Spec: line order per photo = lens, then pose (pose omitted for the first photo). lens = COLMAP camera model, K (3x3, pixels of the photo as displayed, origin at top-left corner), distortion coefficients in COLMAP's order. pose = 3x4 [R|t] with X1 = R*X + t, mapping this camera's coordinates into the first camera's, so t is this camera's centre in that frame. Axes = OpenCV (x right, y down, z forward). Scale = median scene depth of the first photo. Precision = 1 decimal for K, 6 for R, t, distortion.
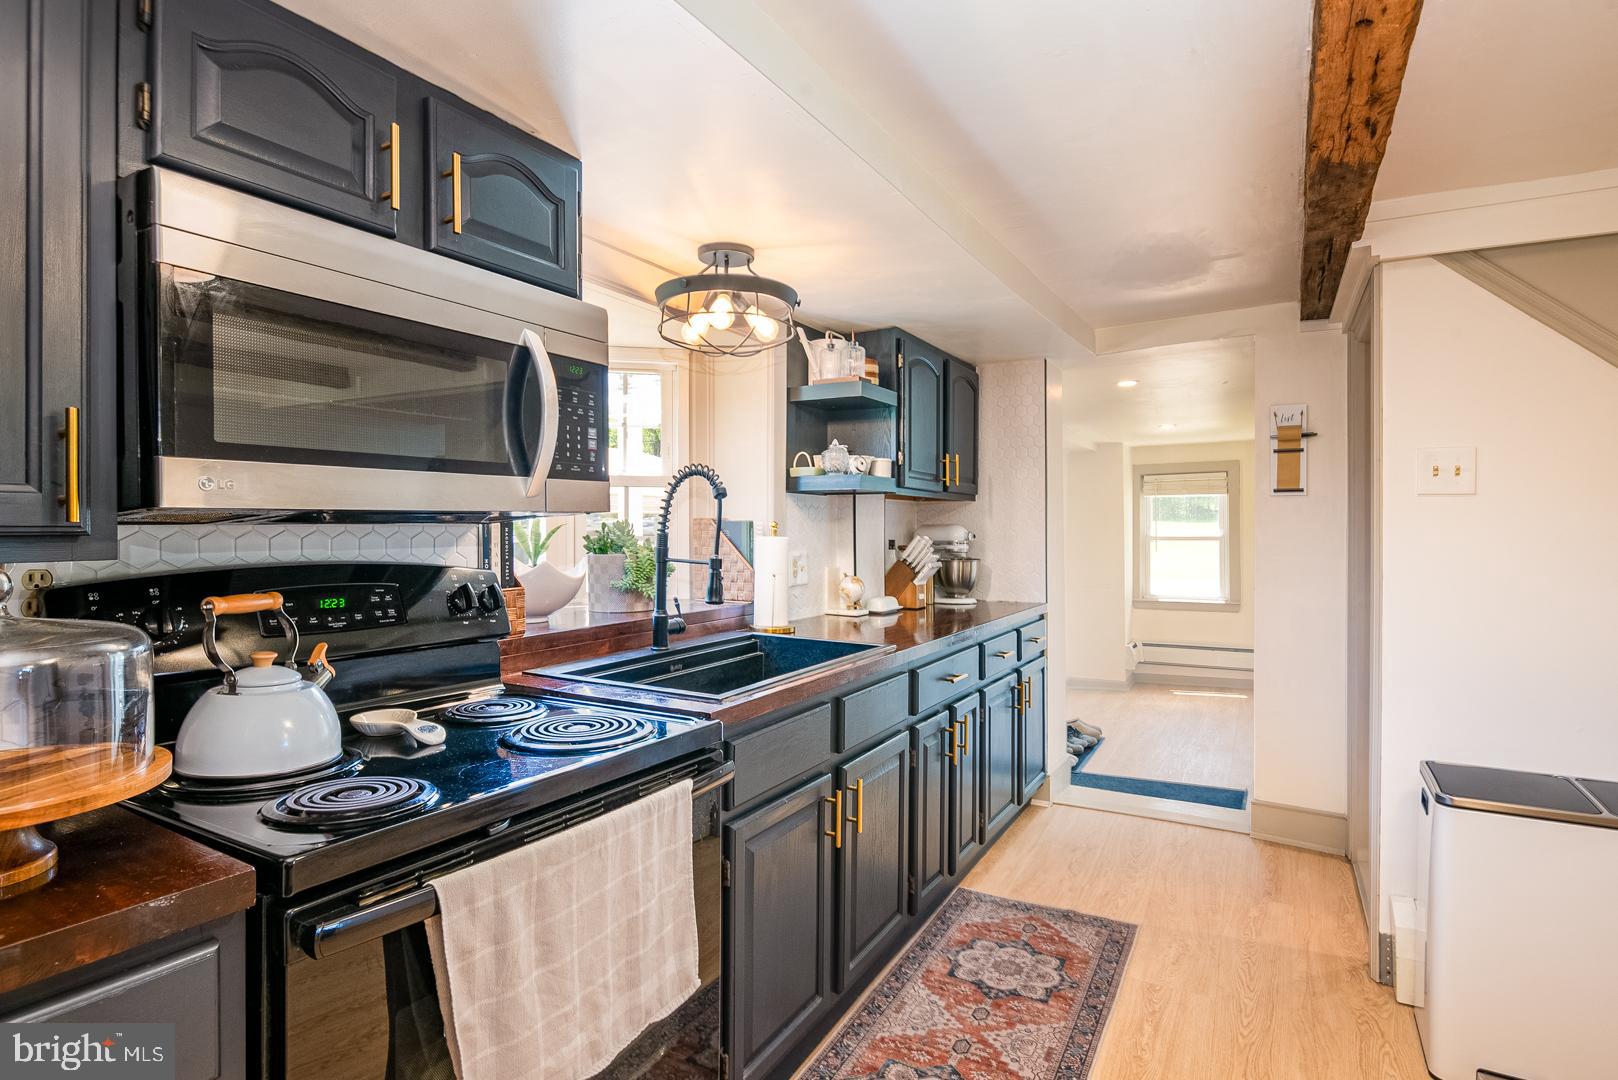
lens RADIAL K [[827.4, 0, 809.0], [0, 827.4, 540.0], [0, 0, 1]] dist [-0.003396, -0.001051]
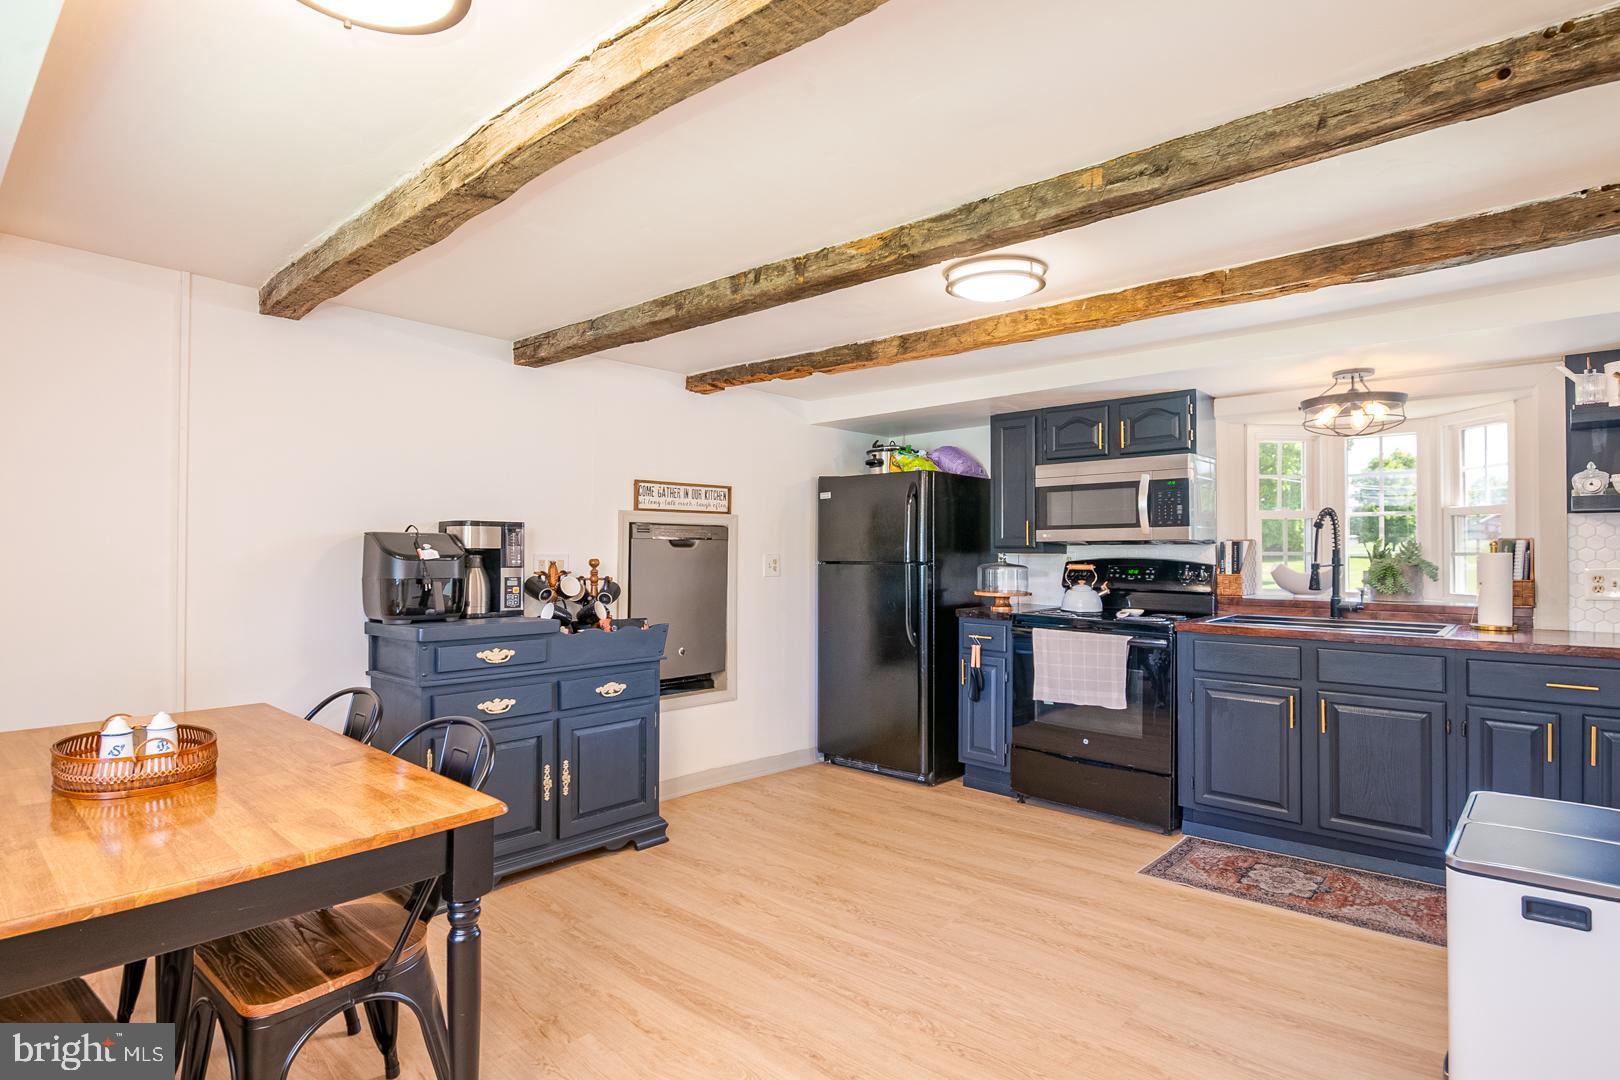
lens RADIAL K [[828.4, 0, 810.0], [0, 828.4, 540.0], [0, 0, 1]] dist [-0.003396, -0.001051]
pose [[-0.183378, -0.003401, -0.983037, 2.328574], [-0.008405, 0.999963, -0.001891, -0.019020], [0.983007, 0.007915, -0.183400, 0.379415]]
